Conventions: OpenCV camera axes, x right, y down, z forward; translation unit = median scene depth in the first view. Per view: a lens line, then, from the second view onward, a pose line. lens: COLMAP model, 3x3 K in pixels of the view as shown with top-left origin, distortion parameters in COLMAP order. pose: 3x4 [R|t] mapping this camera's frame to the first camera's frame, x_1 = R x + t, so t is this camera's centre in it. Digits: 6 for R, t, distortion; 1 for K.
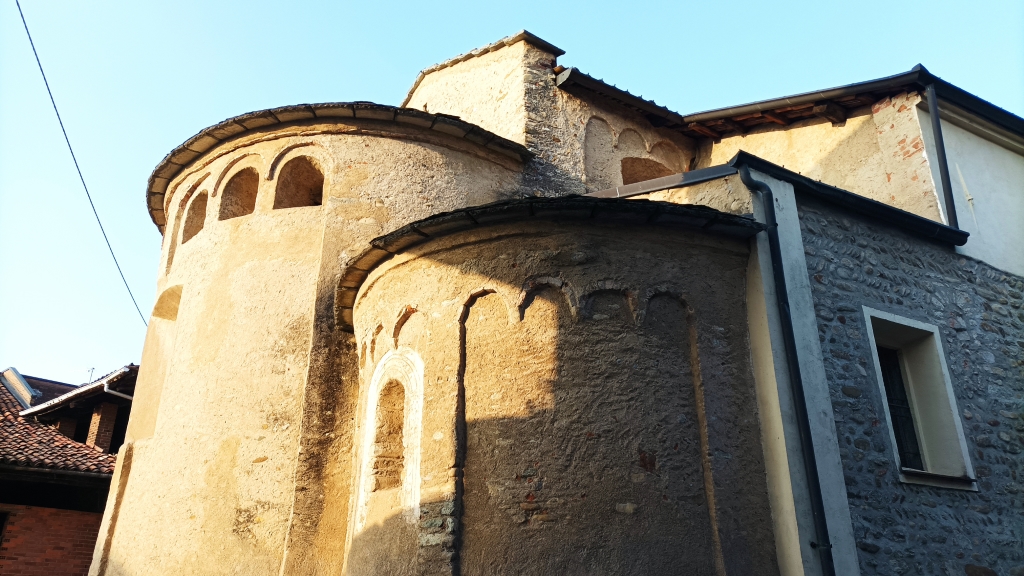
lens RADIAL K [[763.1, 0, 512.0], [0, 763.1, 288.0], [0, 0, 1]] dist [0.035690, -0.009381]
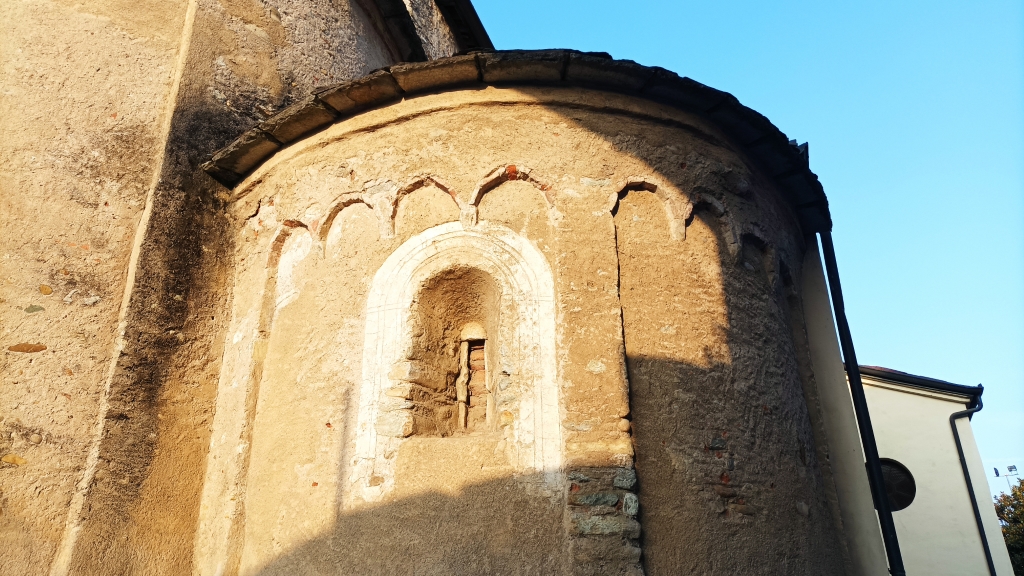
lens RADIAL K [[763.1, 0, 512.0], [0, 763.1, 288.0], [0, 0, 1]] dist [0.035690, -0.009381]
pose [[0.752485, 0.278652, 0.596757, -0.517756], [-0.256059, 0.958581, -0.124725, 0.213193], [-0.606795, -0.058951, 0.792670, 0.499386]]
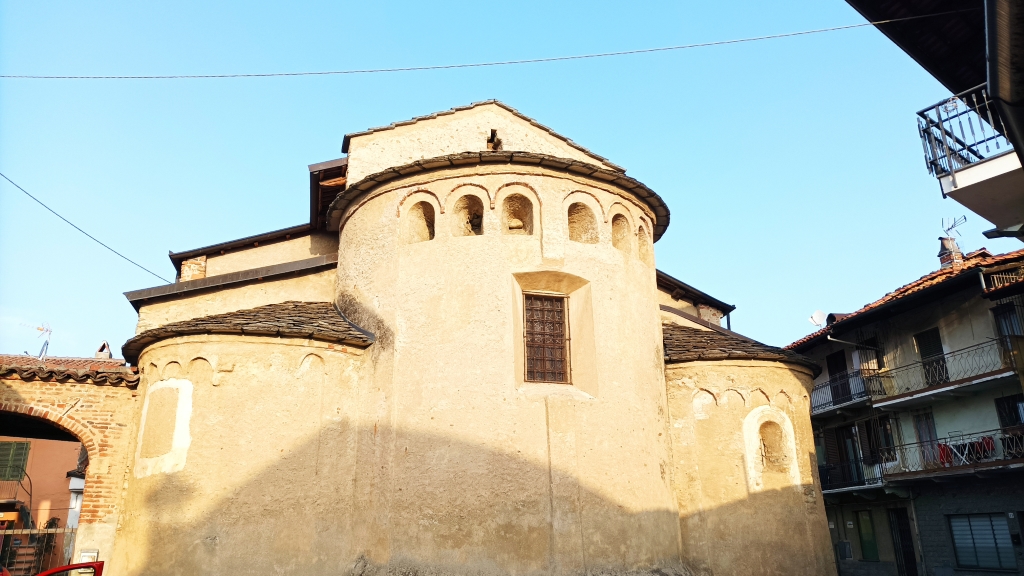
lens RADIAL K [[763.1, 0, 512.0], [0, 763.1, 288.0], [0, 0, 1]] dist [0.035690, -0.009381]
pose [[0.332951, 0.296015, 0.895276, -2.491966], [-0.363573, 0.916335, -0.167766, 0.414626], [-0.870034, -0.269640, 0.412718, 0.887382]]
